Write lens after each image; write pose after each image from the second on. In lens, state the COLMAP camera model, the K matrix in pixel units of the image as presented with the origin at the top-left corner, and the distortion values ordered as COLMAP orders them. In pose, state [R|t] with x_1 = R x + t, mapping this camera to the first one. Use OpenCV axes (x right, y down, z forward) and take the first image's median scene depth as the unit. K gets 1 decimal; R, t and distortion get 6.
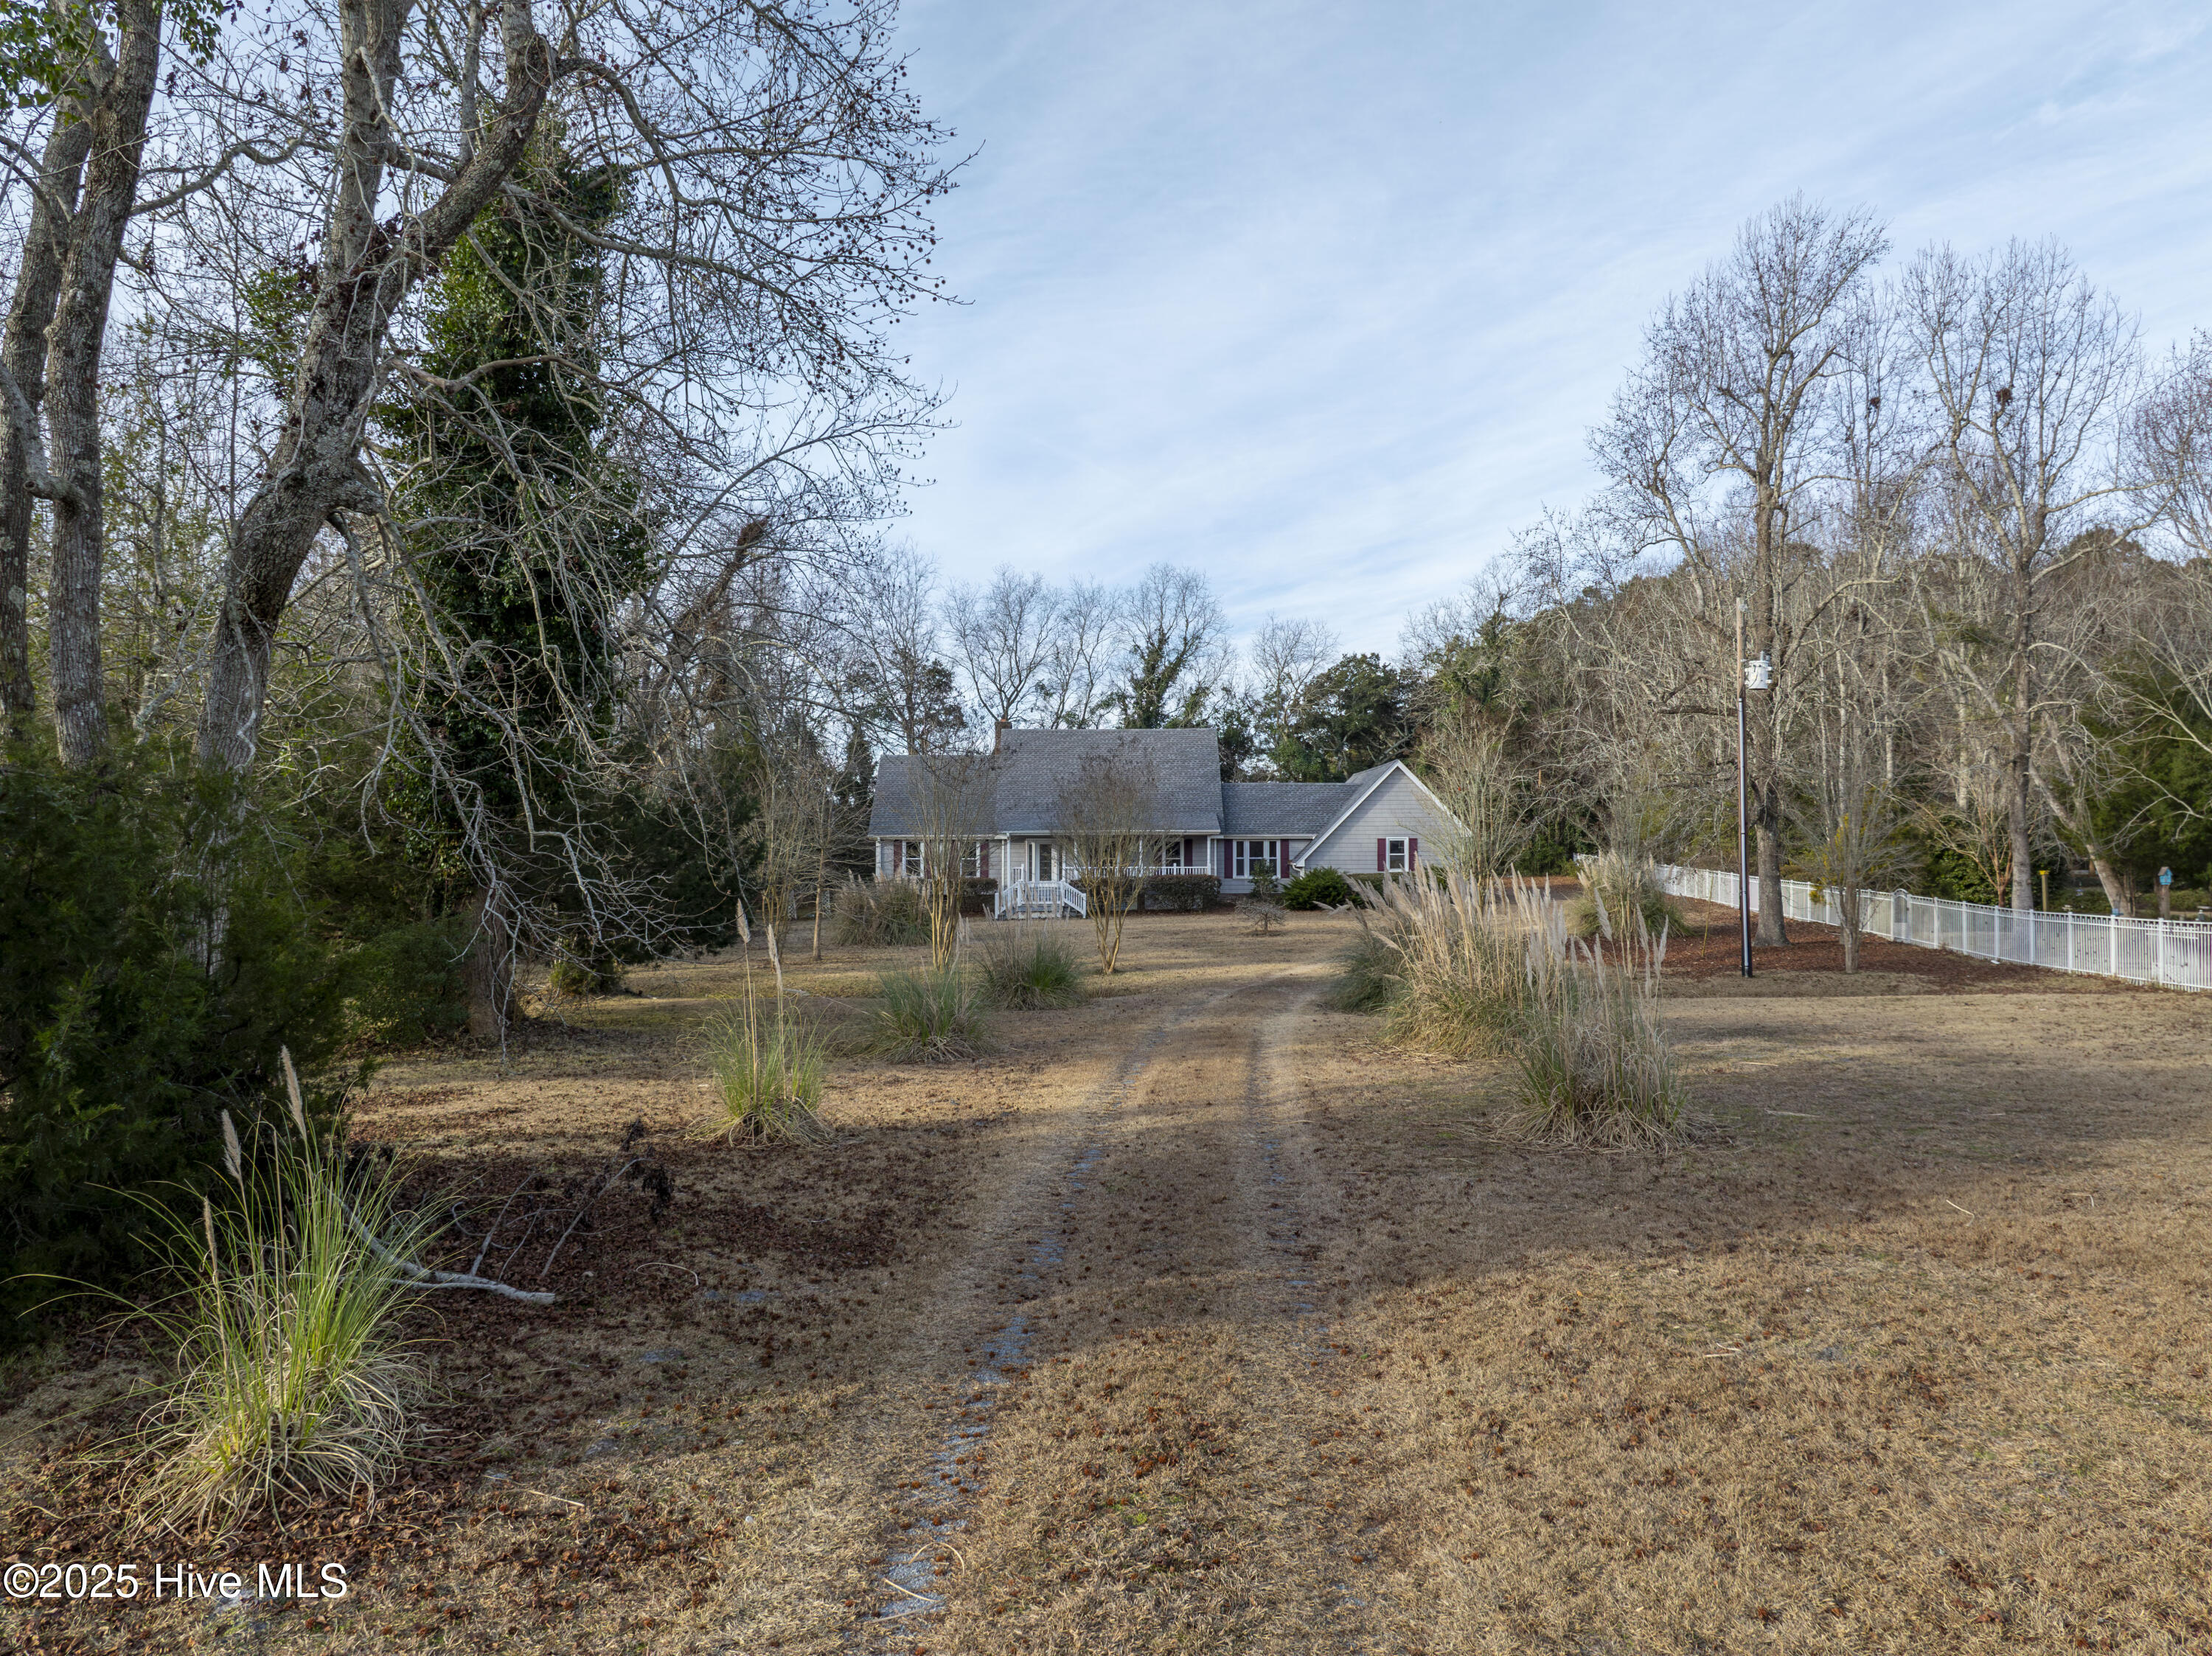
lens RADIAL K [[1563.9, 0, 1099.3], [0, 1563.9, 833.4], [0, 0, 1]] dist [-0.039595, 0.012301]
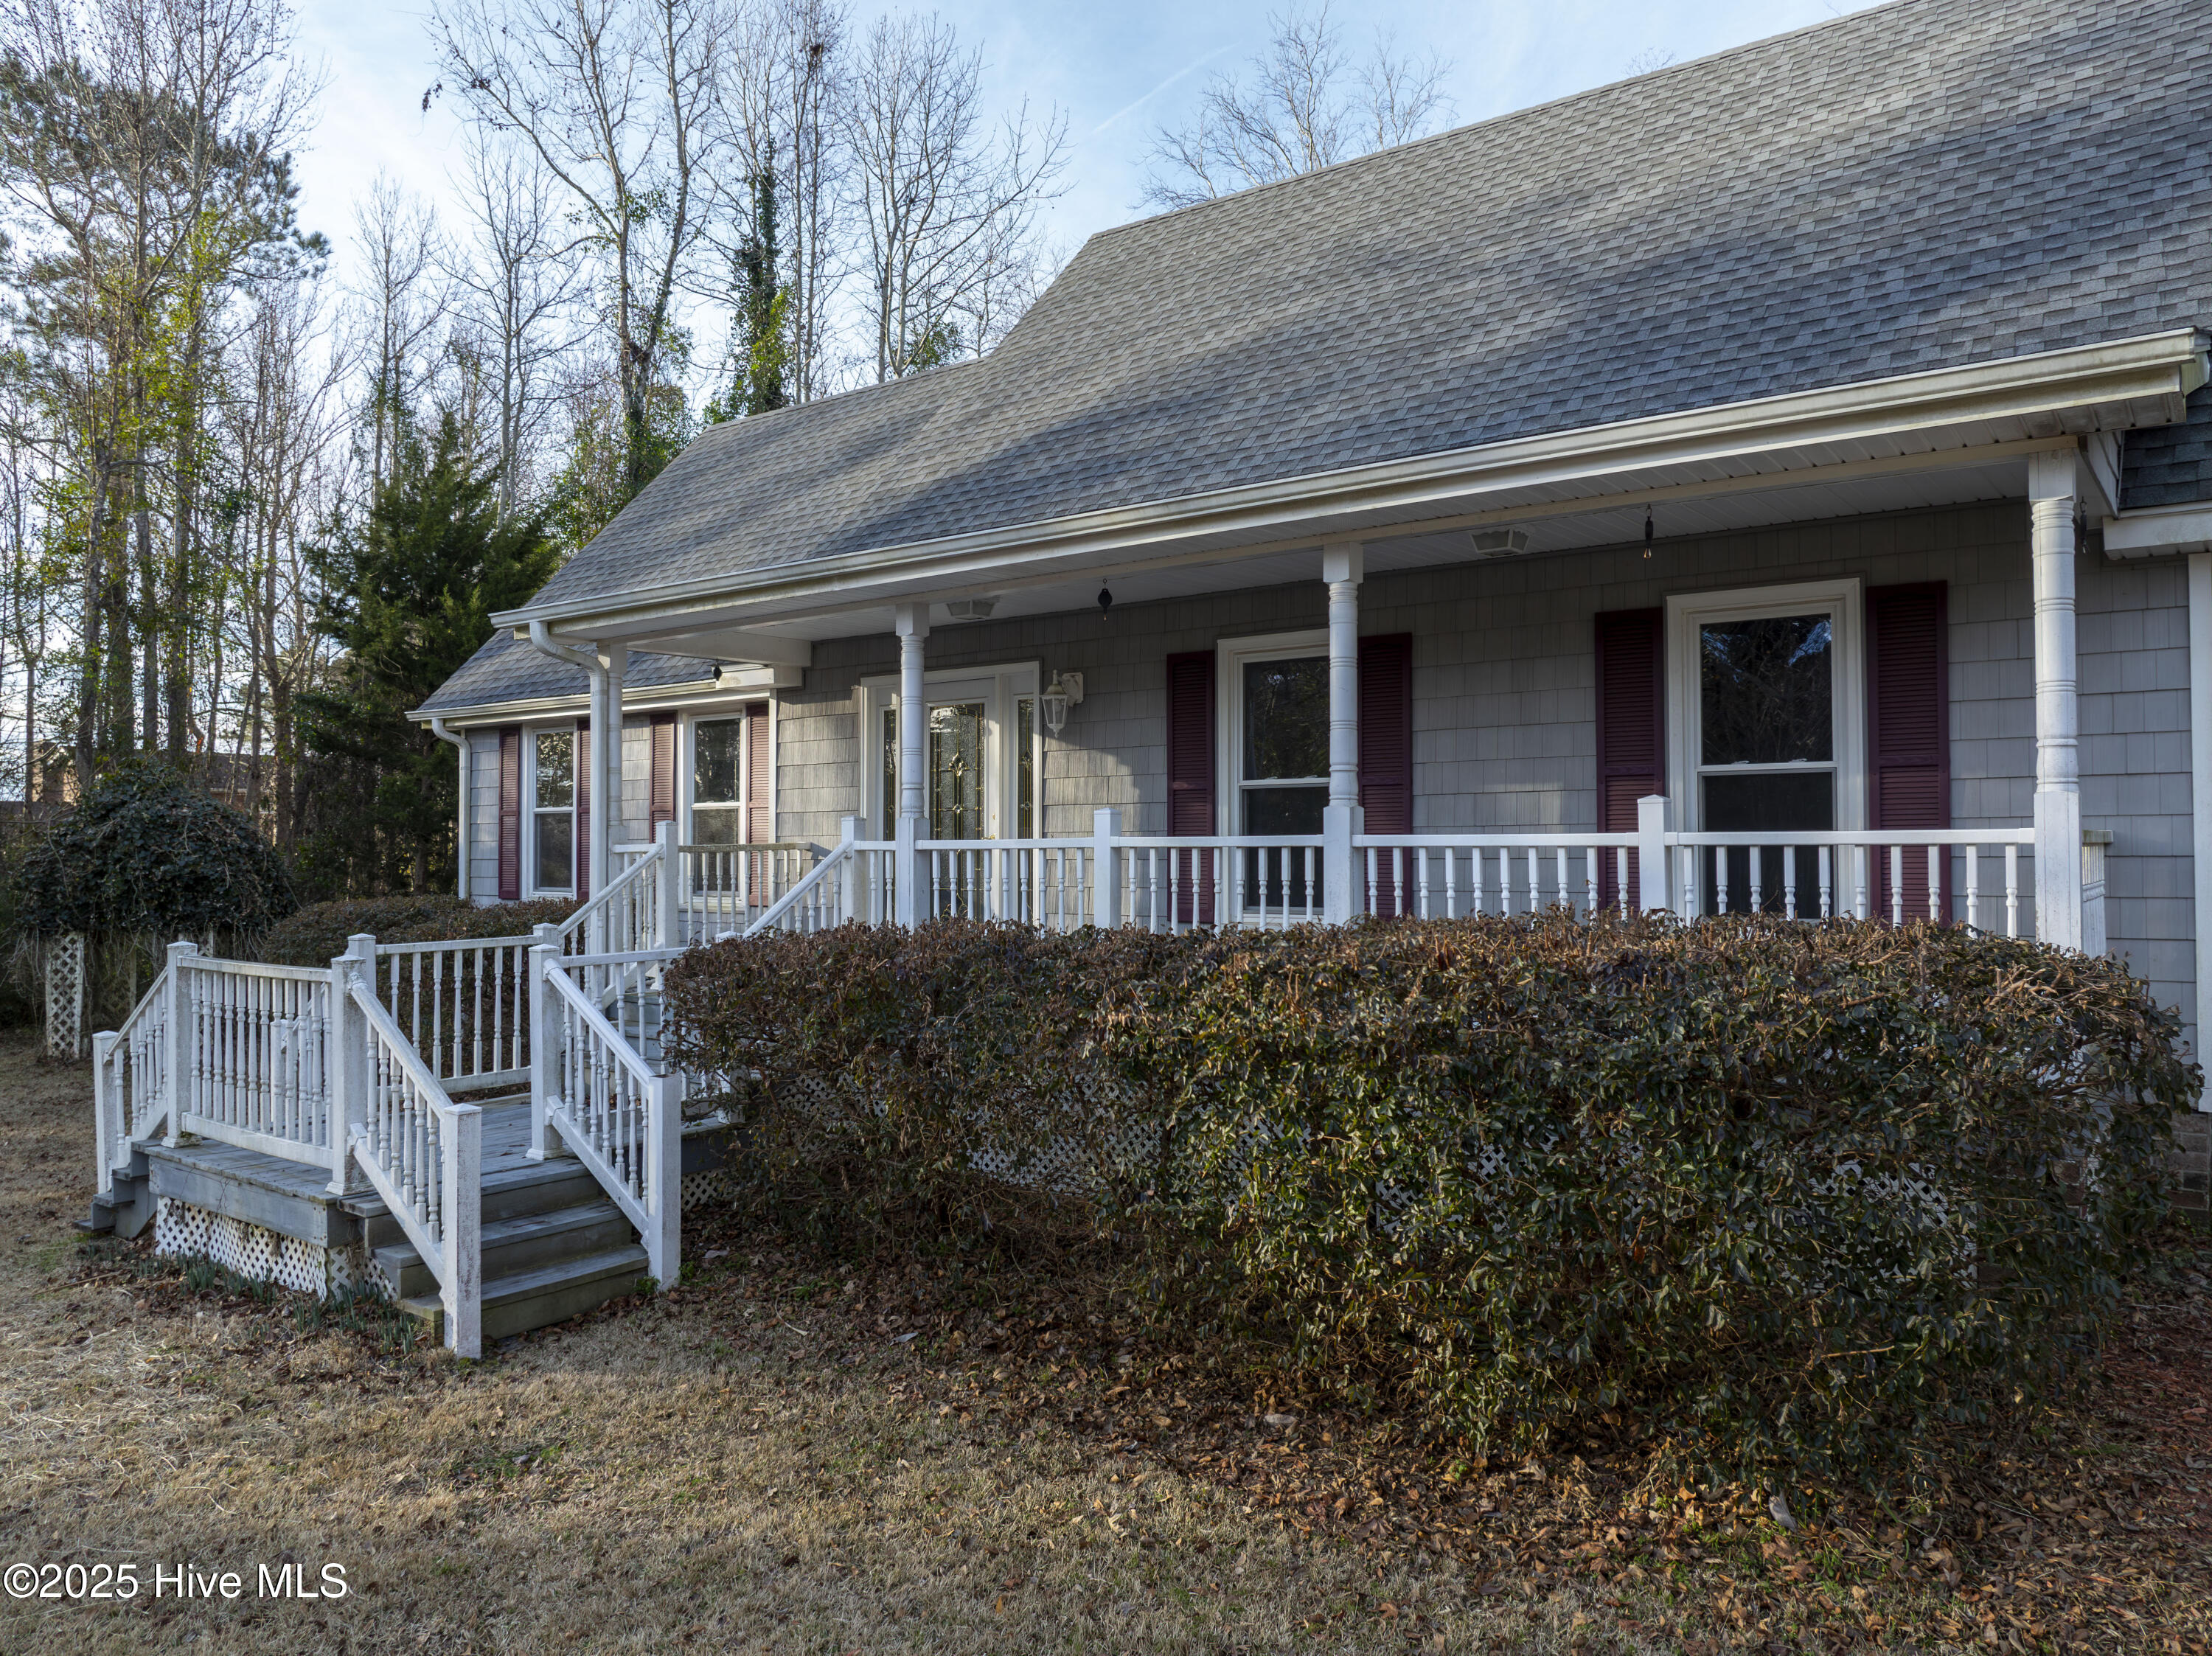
lens RADIAL K [[1563.9, 0, 1109.7], [0, 1563.9, 824.8], [0, 0, 1]] dist [-0.039595, 0.012301]
pose [[0.803821, -0.010038, -0.594786, 0.056308], [0.009446, 0.999947, -0.004110, 0.015057], [0.594796, -0.002315, 0.803873, 0.646834]]
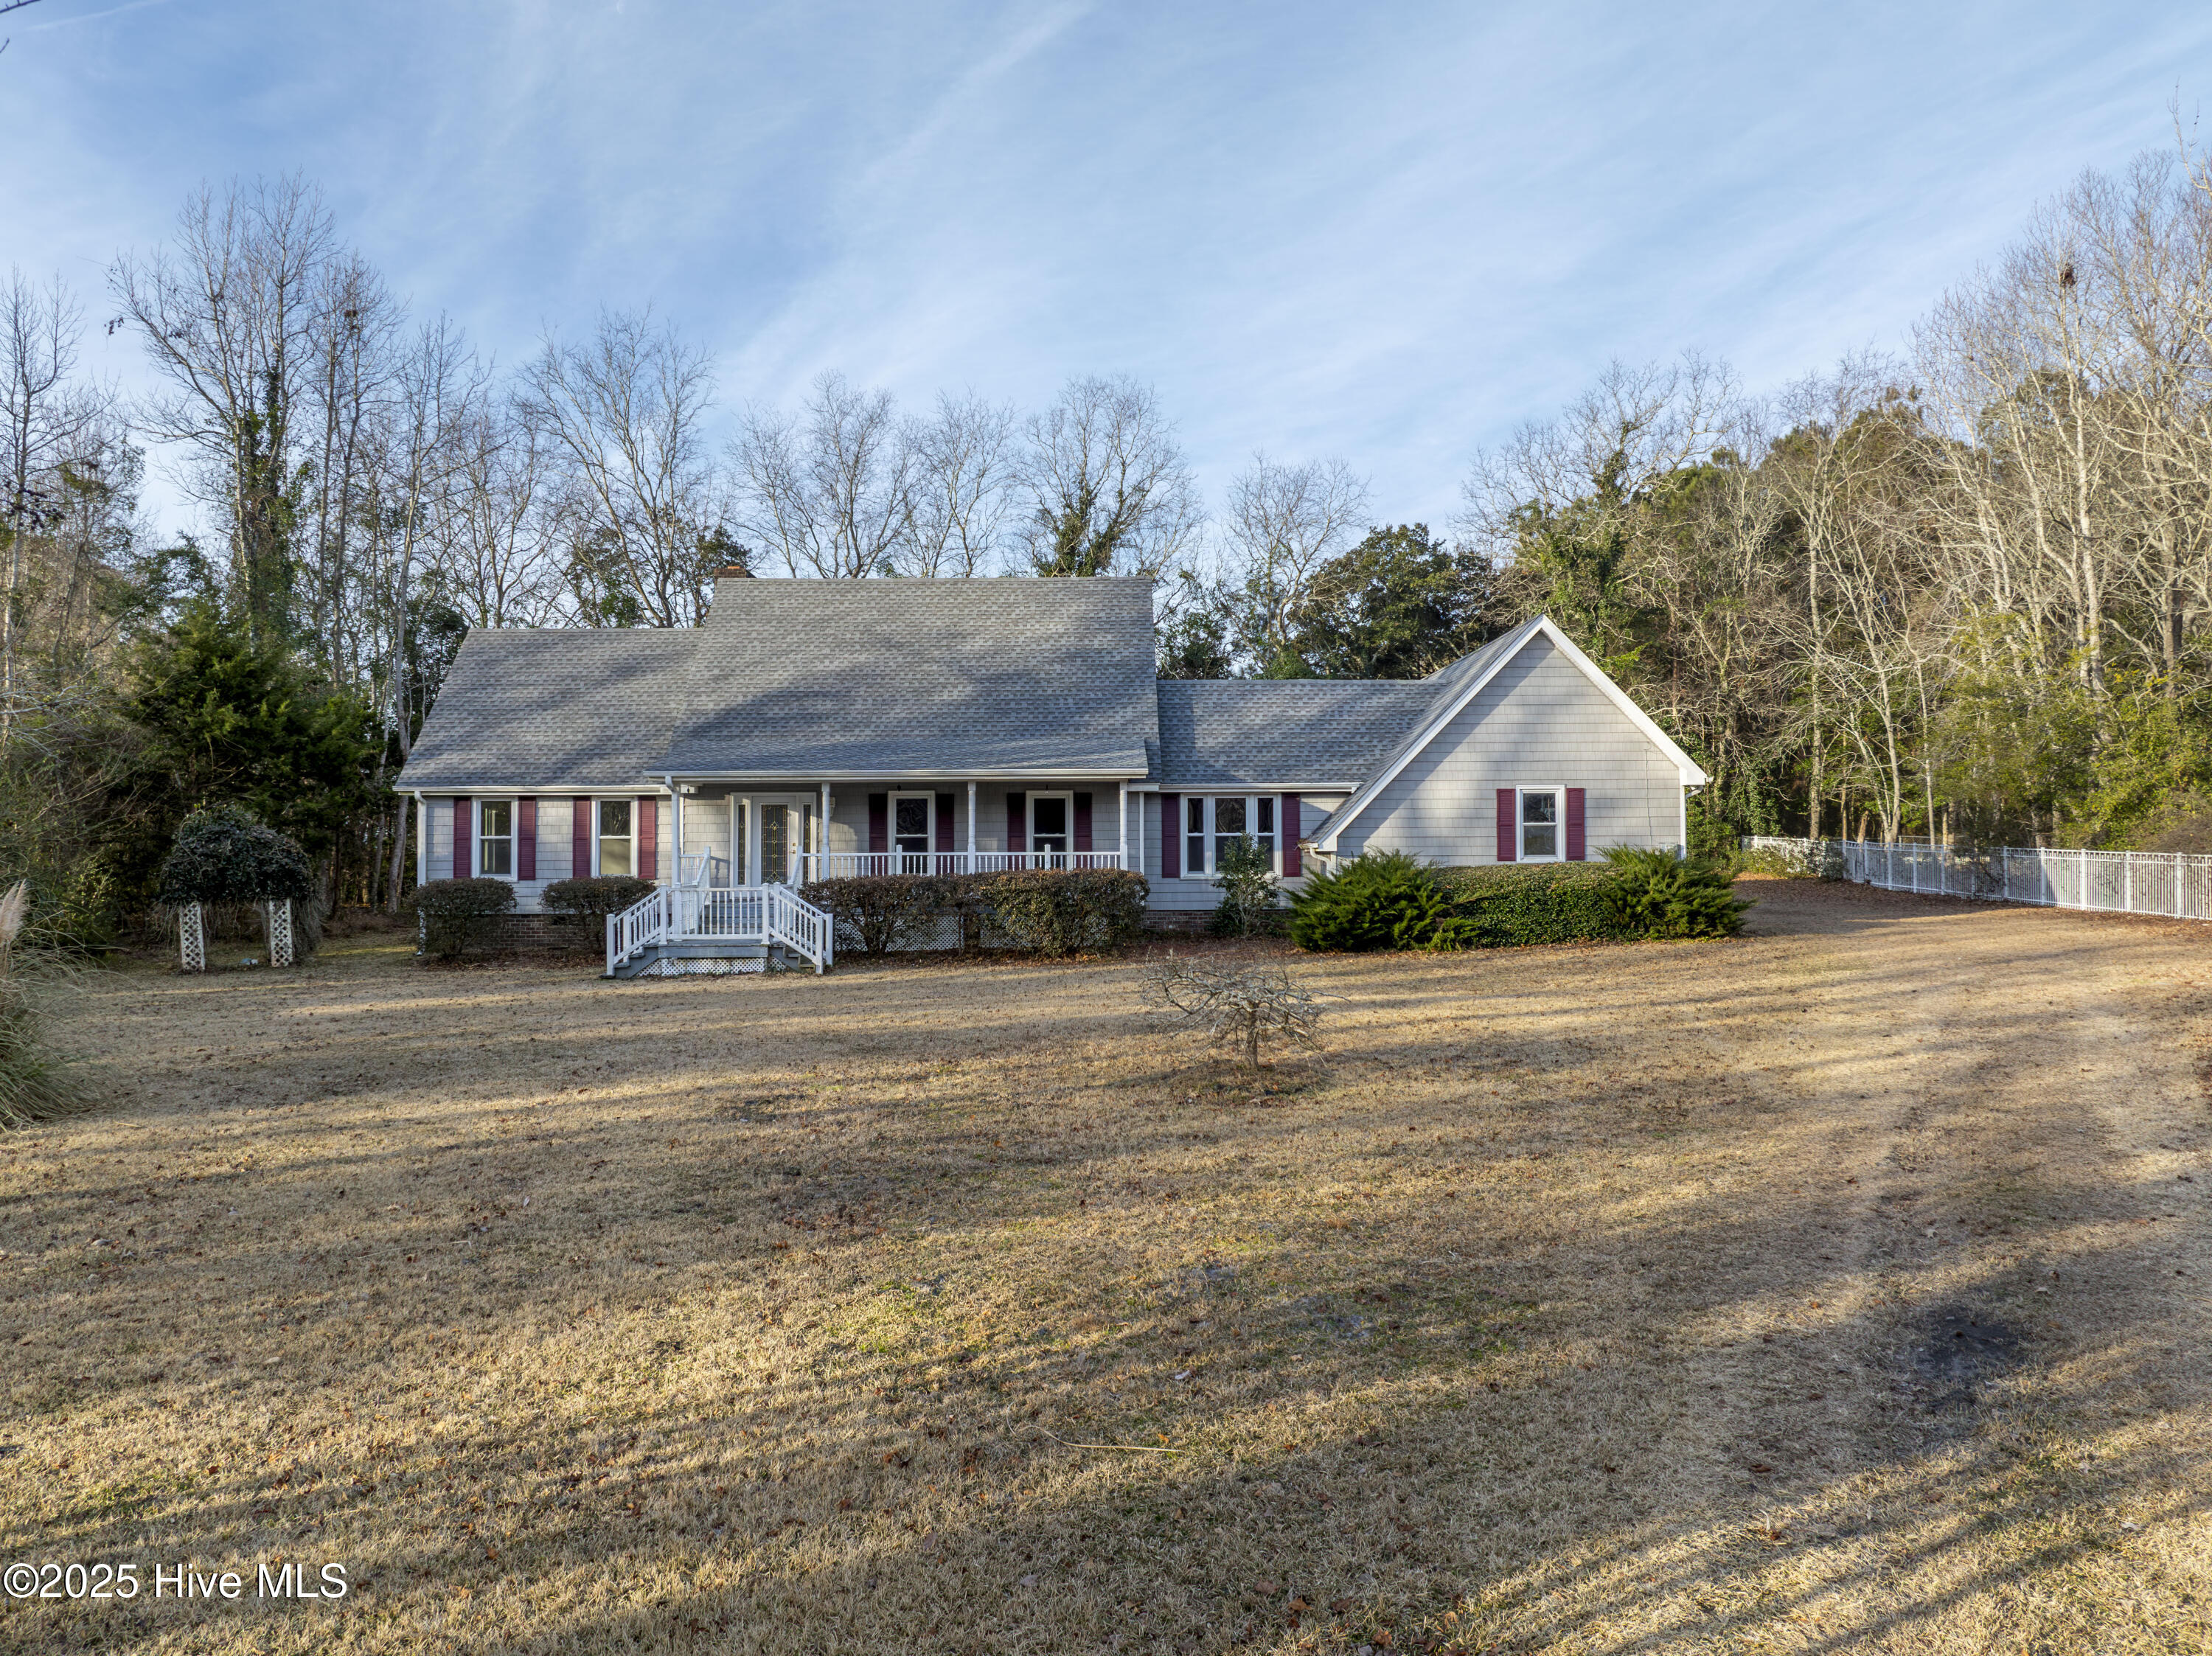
lens RADIAL K [[1563.9, 0, 1111.6], [0, 1563.9, 828.4], [0, 0, 1]] dist [-0.039595, 0.012301]
pose [[0.999837, -0.000759, 0.018060, 0.041952], [0.000809, 0.999996, -0.002746, 0.011371], [-0.018058, 0.002760, 0.999833, 0.396250]]
